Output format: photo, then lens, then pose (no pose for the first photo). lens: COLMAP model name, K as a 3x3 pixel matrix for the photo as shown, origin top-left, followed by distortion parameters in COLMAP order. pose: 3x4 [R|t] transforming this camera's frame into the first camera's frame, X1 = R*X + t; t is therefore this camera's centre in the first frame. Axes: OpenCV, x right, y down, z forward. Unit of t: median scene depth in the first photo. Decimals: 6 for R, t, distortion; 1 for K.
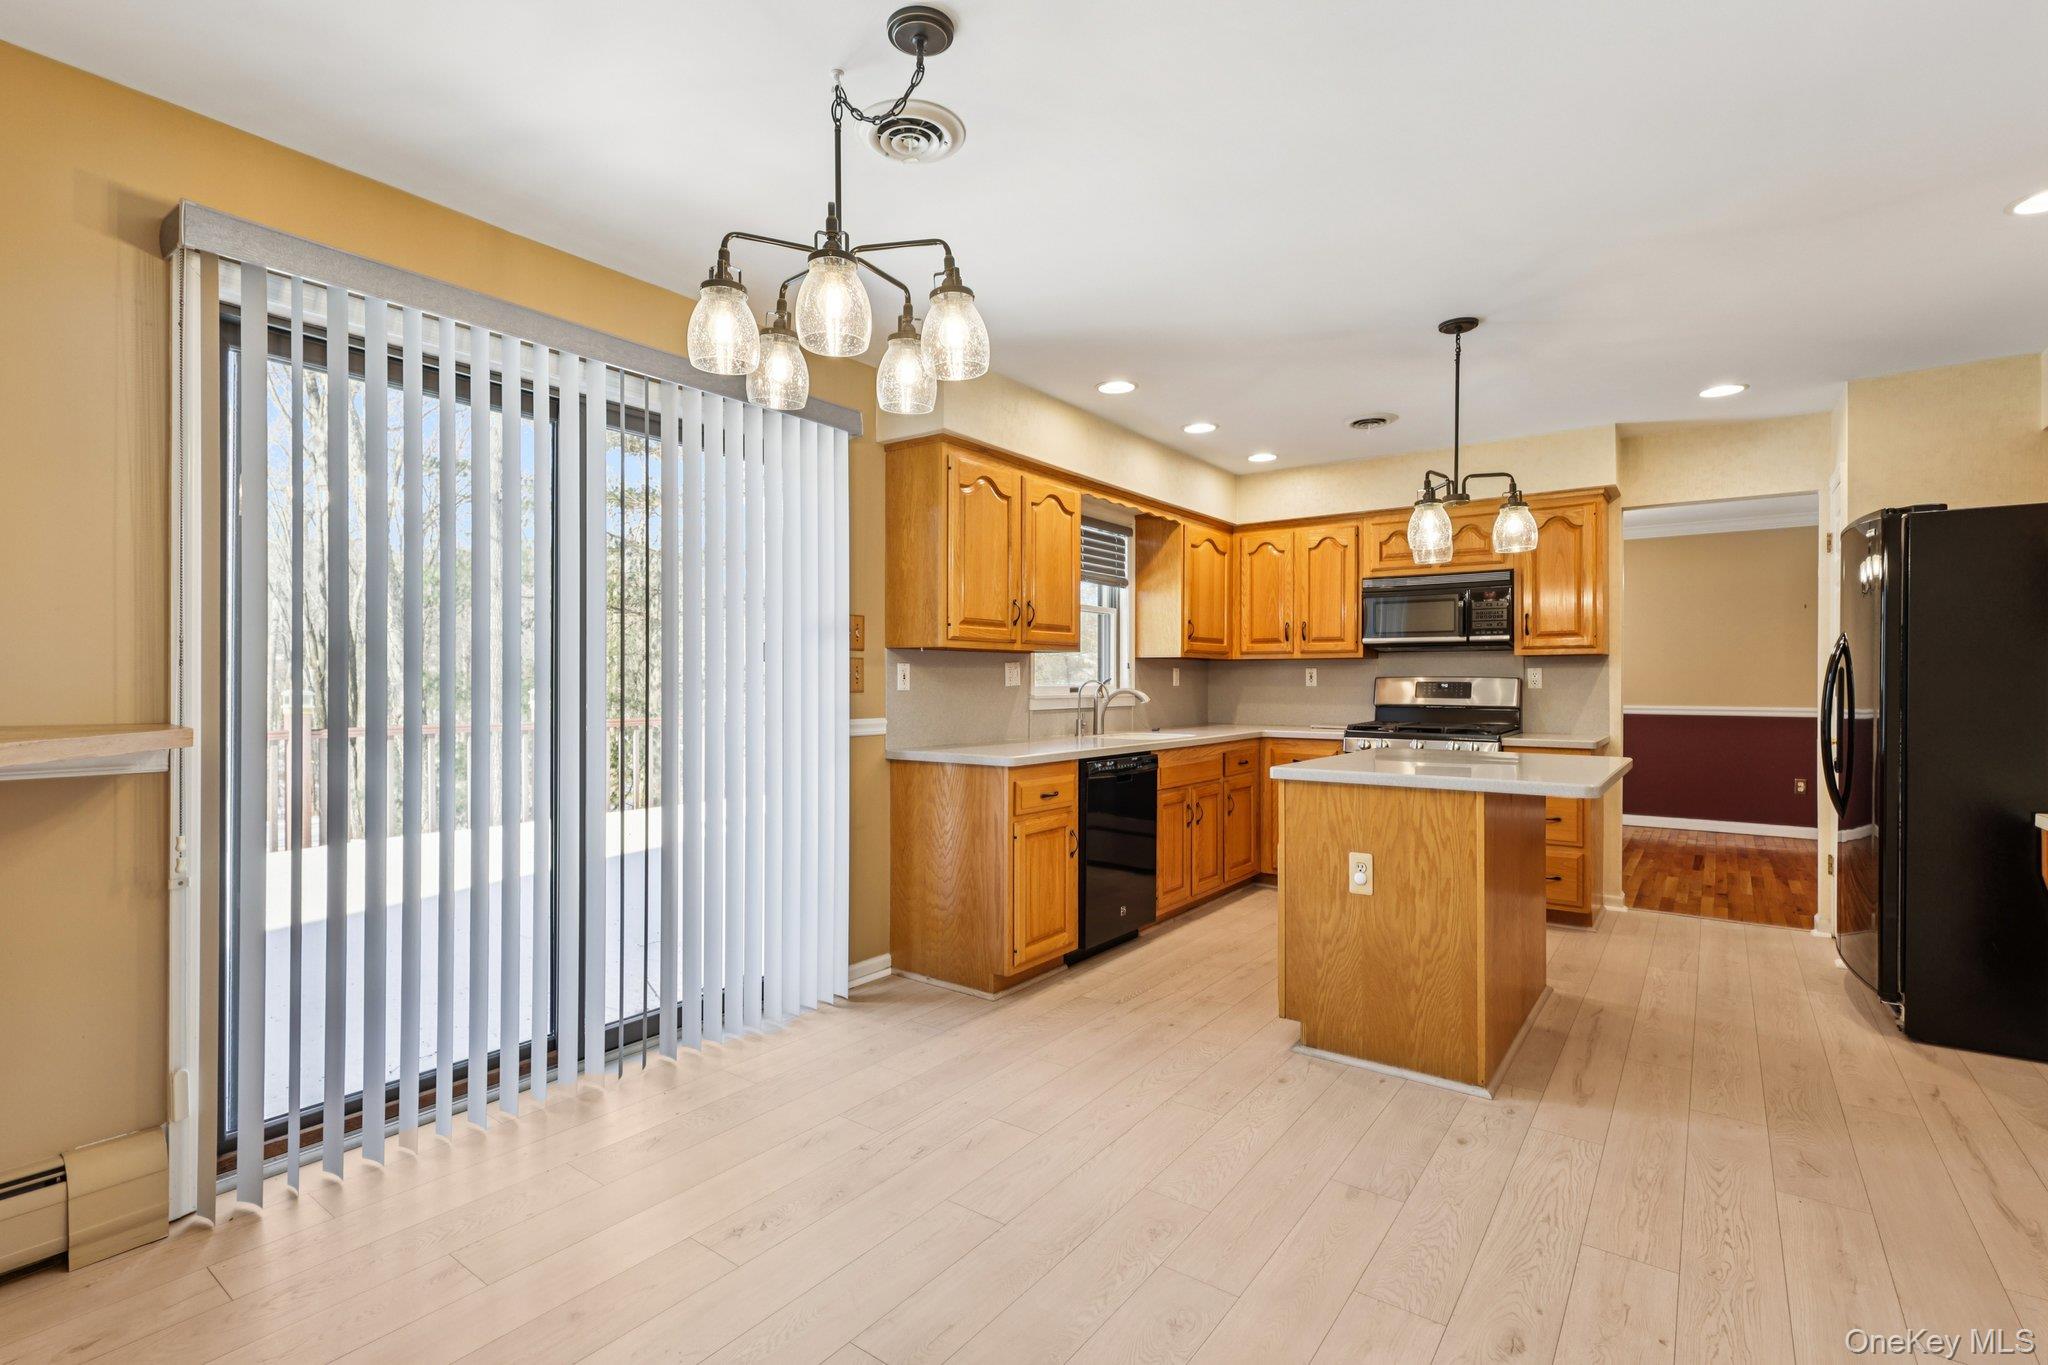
lens RADIAL K [[956.9, 0, 1024.7], [0, 956.9, 682.0], [0, 0, 1]] dist [-0.007713, 0.002467]
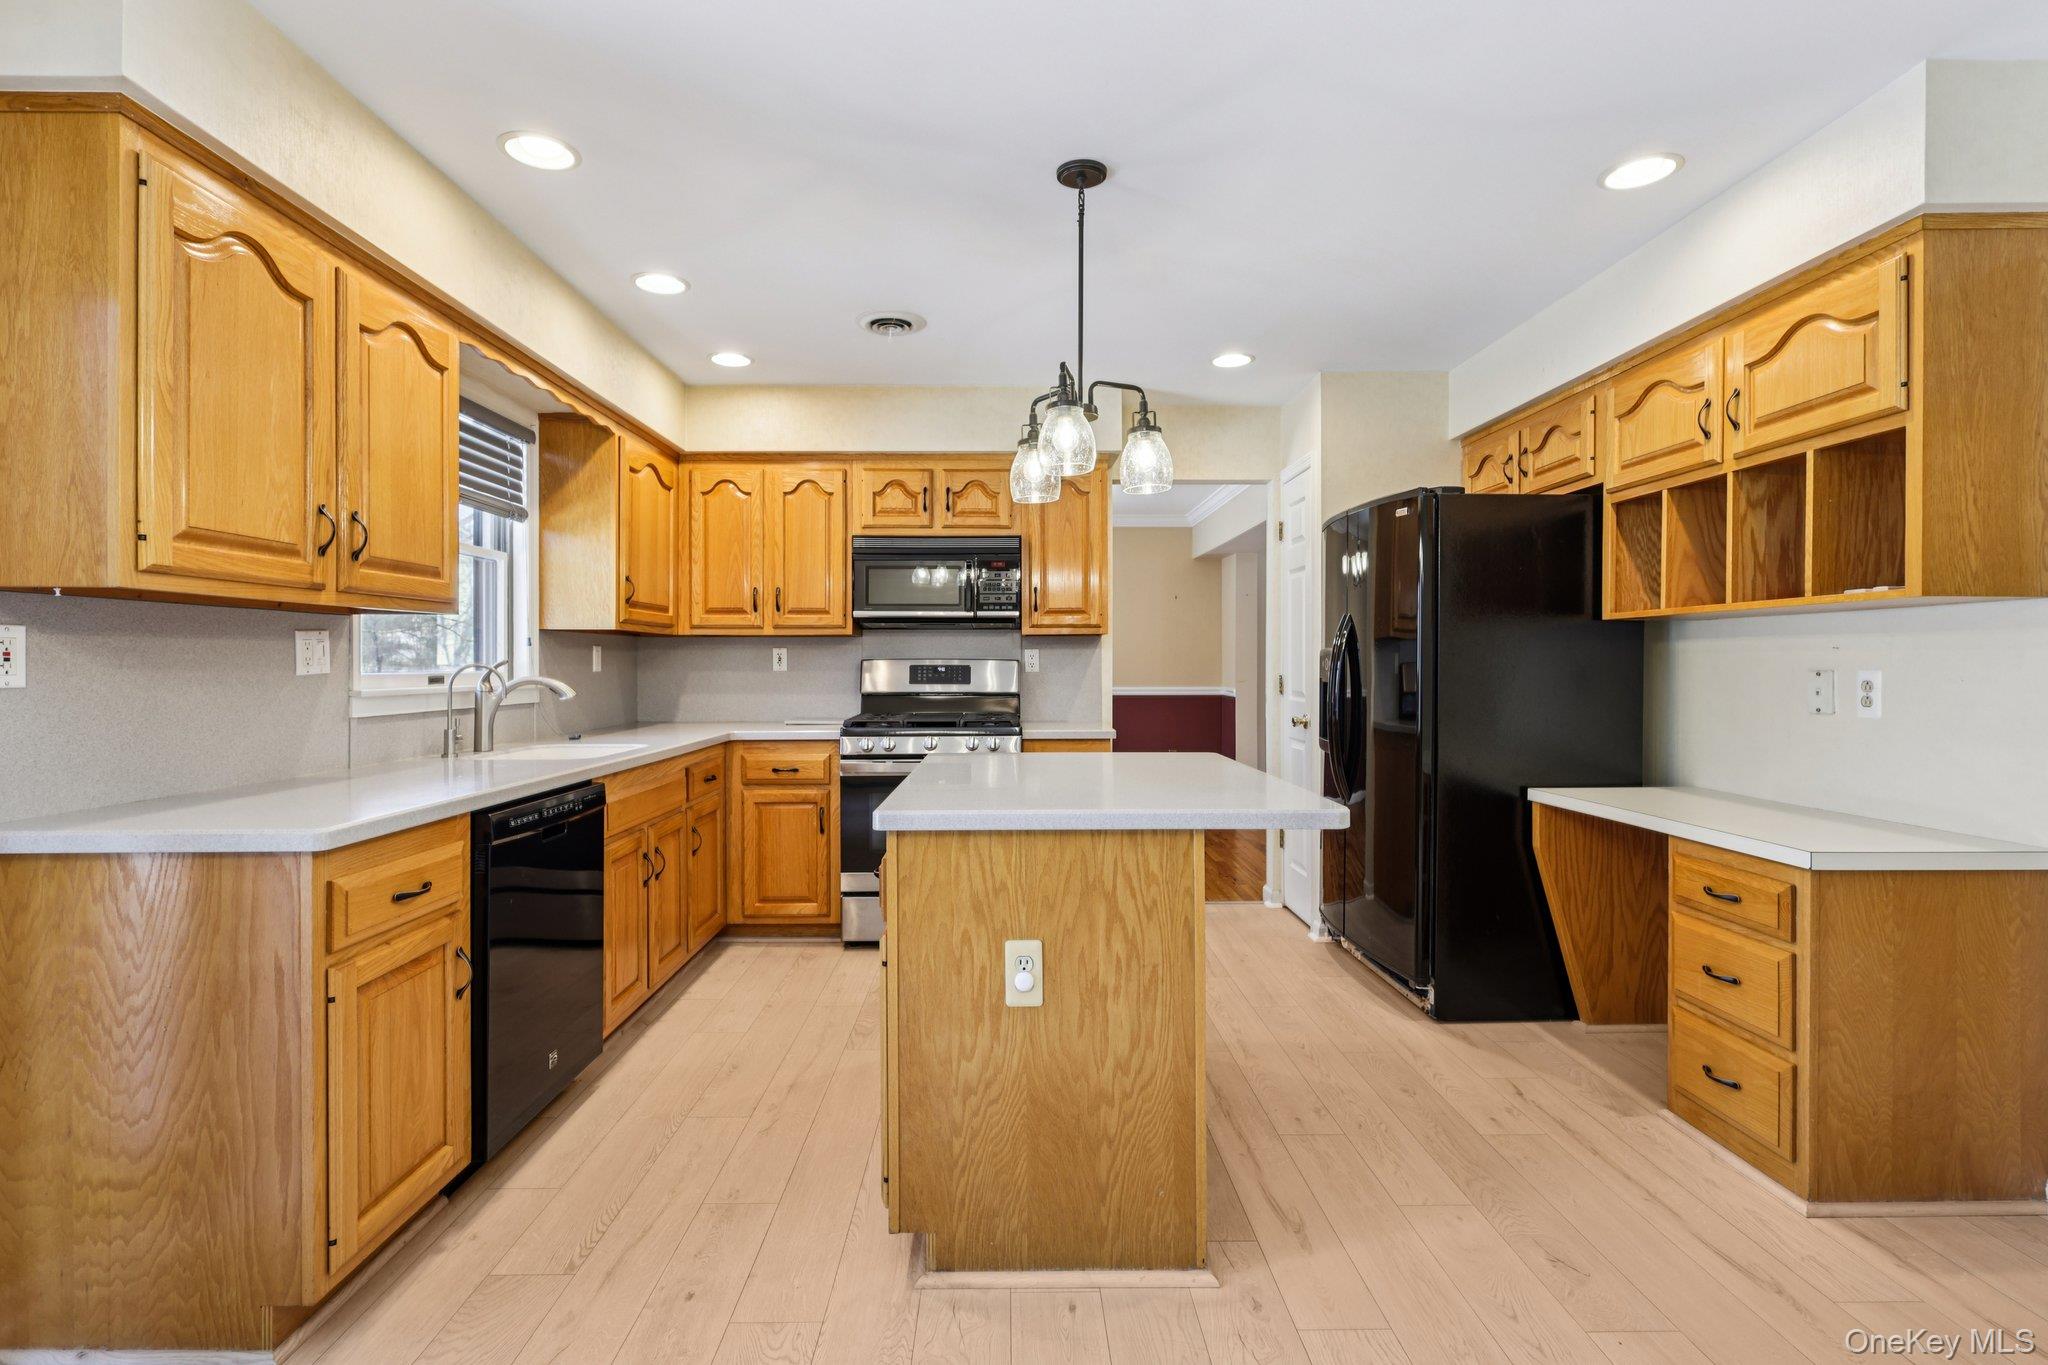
lens RADIAL K [[956.9, 0, 1020.5], [0, 956.9, 665.7], [0, 0, 1]] dist [-0.007713, 0.002467]
pose [[0.802564, -0.003263, 0.596557, -0.015356], [0.003407, 0.999994, 0.000887, 0.000057], [-0.596556, 0.001320, 0.802571, 0.388912]]
